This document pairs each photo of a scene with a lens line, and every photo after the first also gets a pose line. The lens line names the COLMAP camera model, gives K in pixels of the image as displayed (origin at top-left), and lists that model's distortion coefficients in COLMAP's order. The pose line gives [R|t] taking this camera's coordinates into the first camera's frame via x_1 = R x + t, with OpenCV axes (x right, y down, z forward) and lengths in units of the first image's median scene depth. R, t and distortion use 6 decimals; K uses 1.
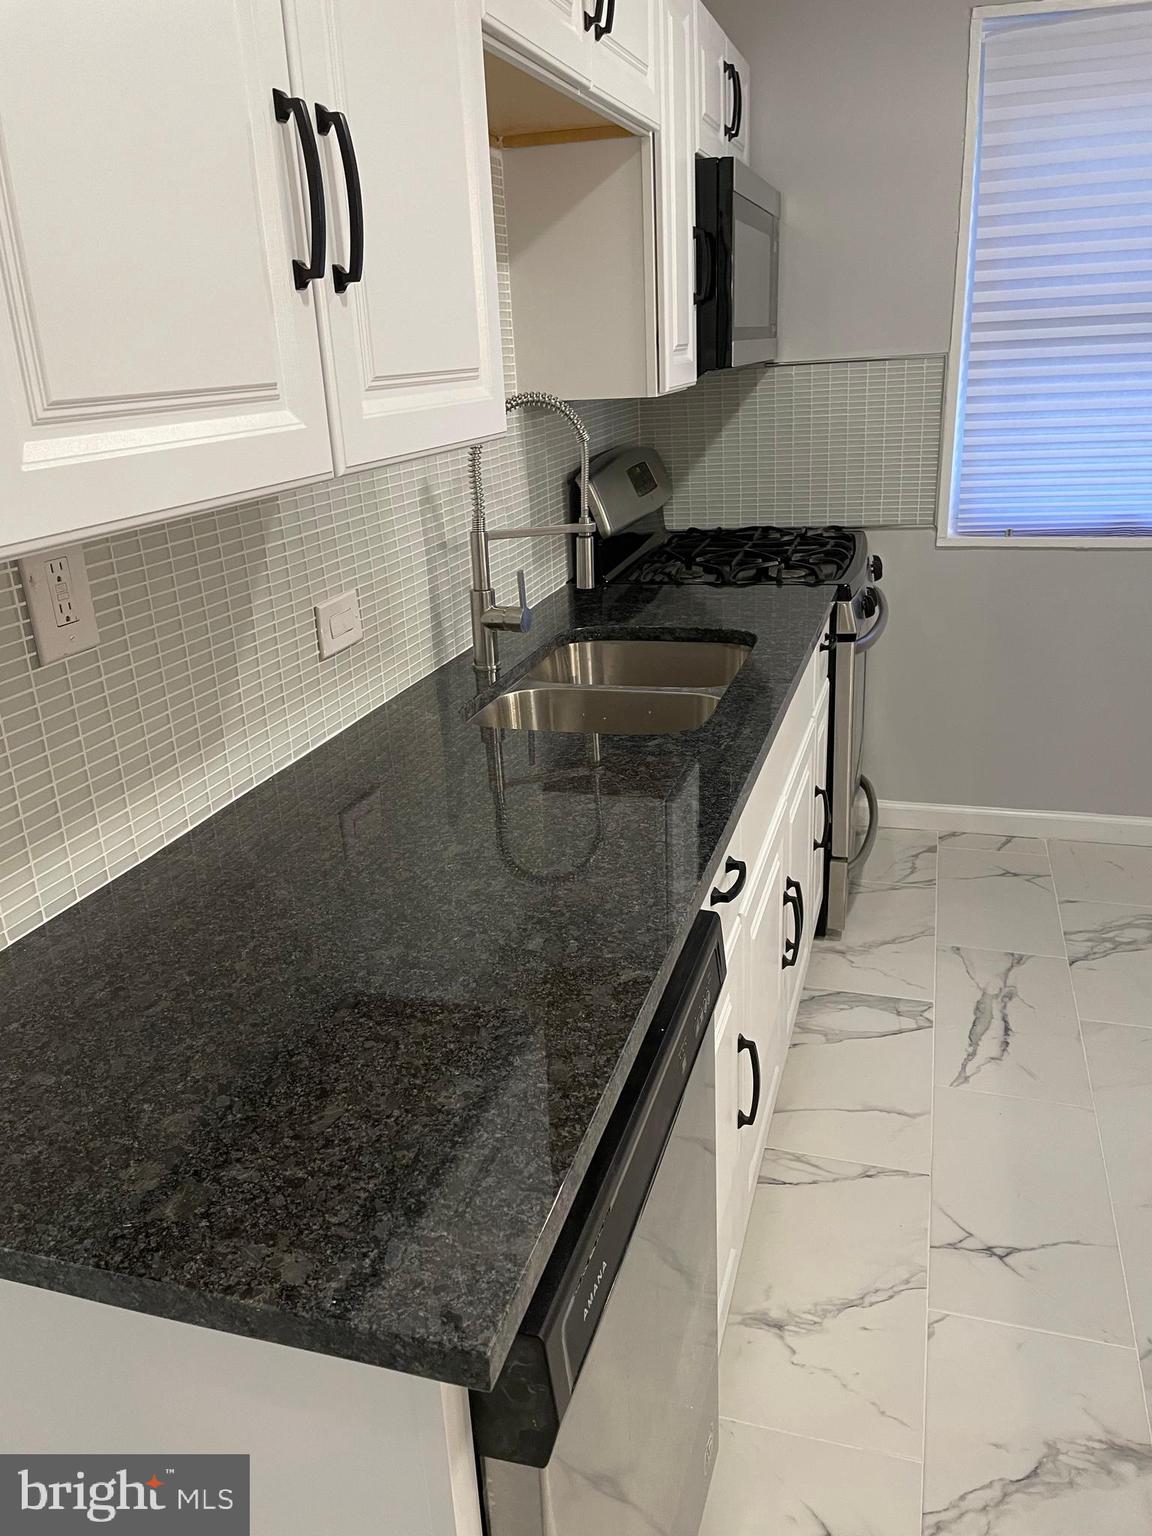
lens RADIAL K [[1160.2, 0, 593.9], [0, 1160.2, 775.6], [0, 0, 1]] dist [0.078632, -0.110188]
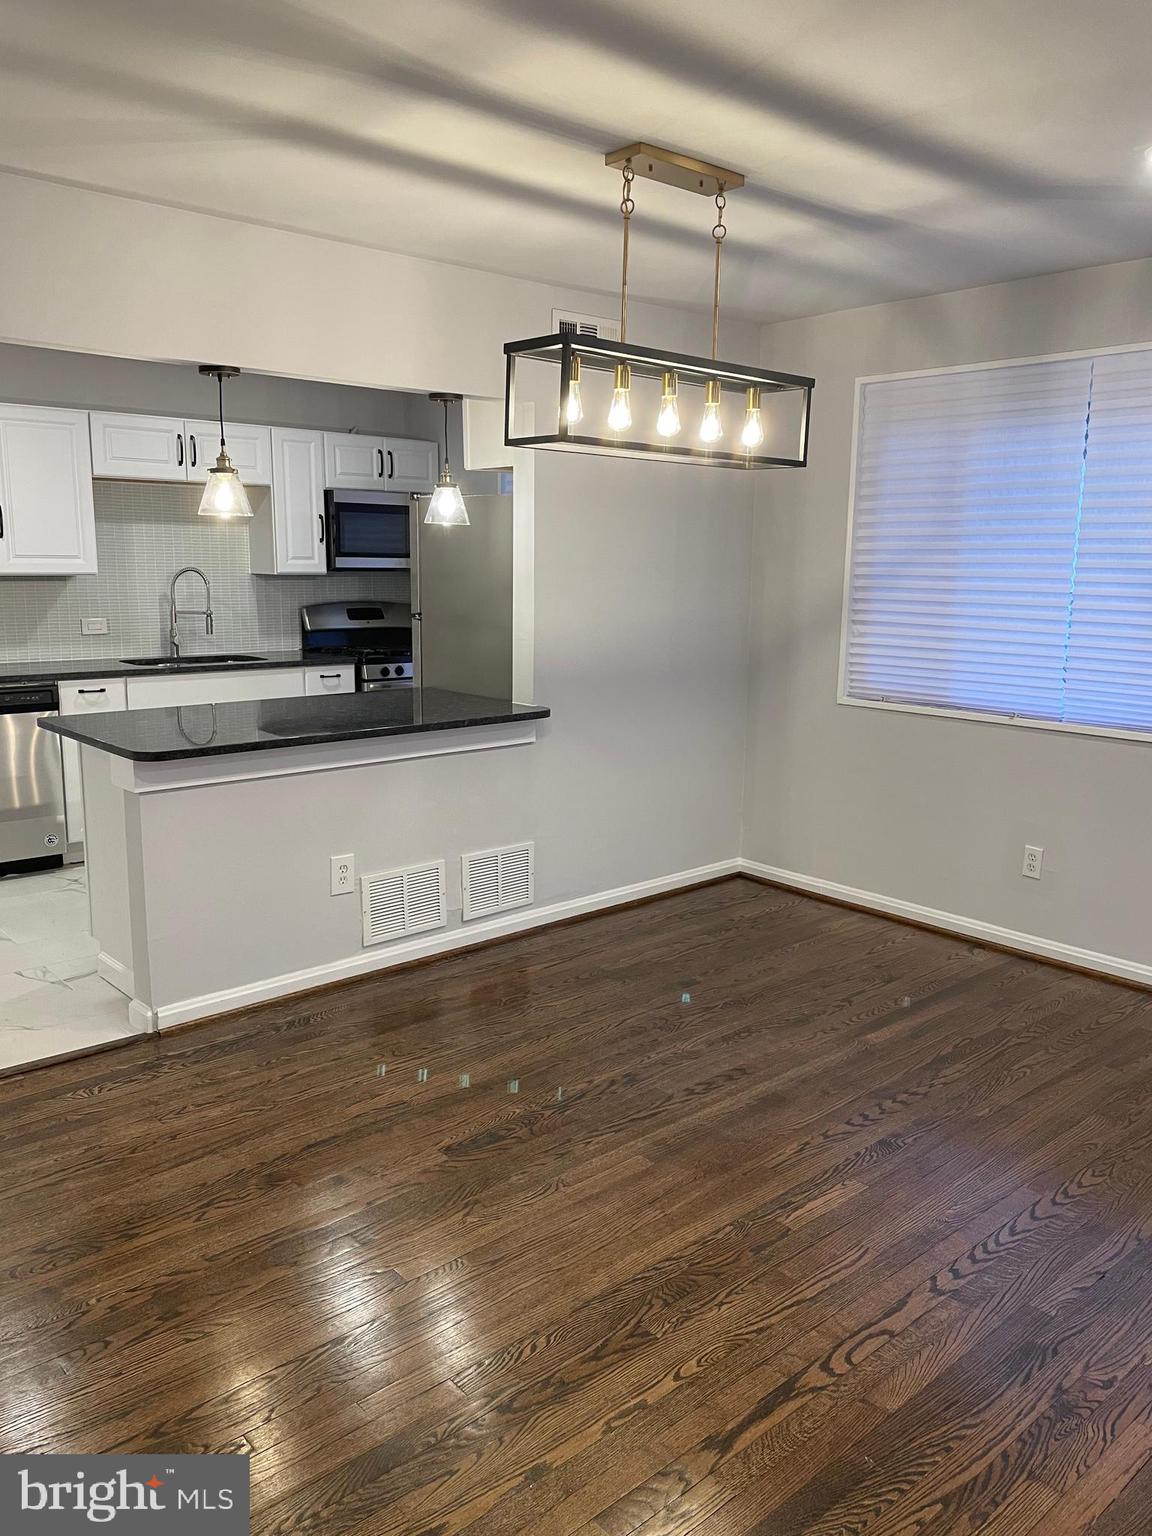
lens RADIAL K [[1155.8, 0, 575.0], [0, 1155.8, 759.1], [0, 0, 1]] dist [0.101724, -0.139600]
pose [[0.847985, 0.144753, -0.509871, 2.749993], [-0.229576, 0.967372, -0.107177, 0.284665], [0.477720, 0.207939, 0.853548, -1.149189]]
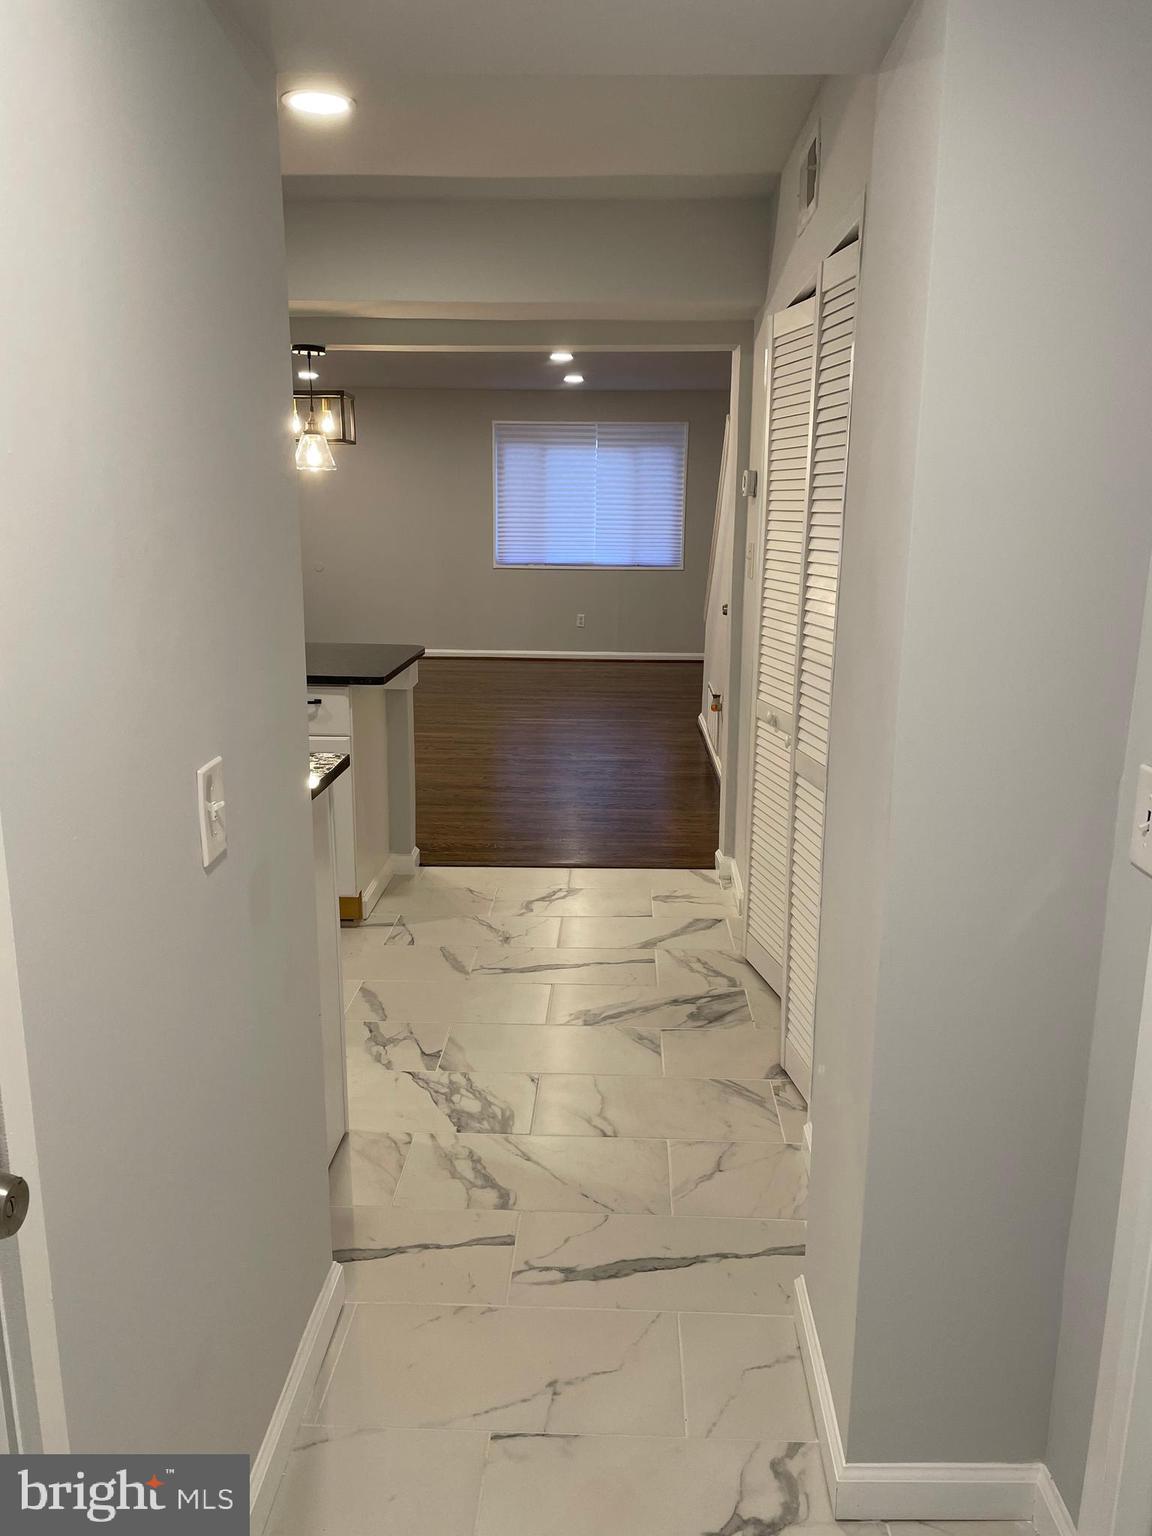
lens RADIAL K [[1155.5, 0, 574.2], [0, 1155.5, 770.9], [0, 0, 1]] dist [0.089334, -0.120325]
pose [[-0.245343, -0.179006, 0.952766, -1.546100], [0.339865, 0.904547, 0.257463, -0.080574], [-0.907909, 0.386978, -0.161087, 0.374647]]
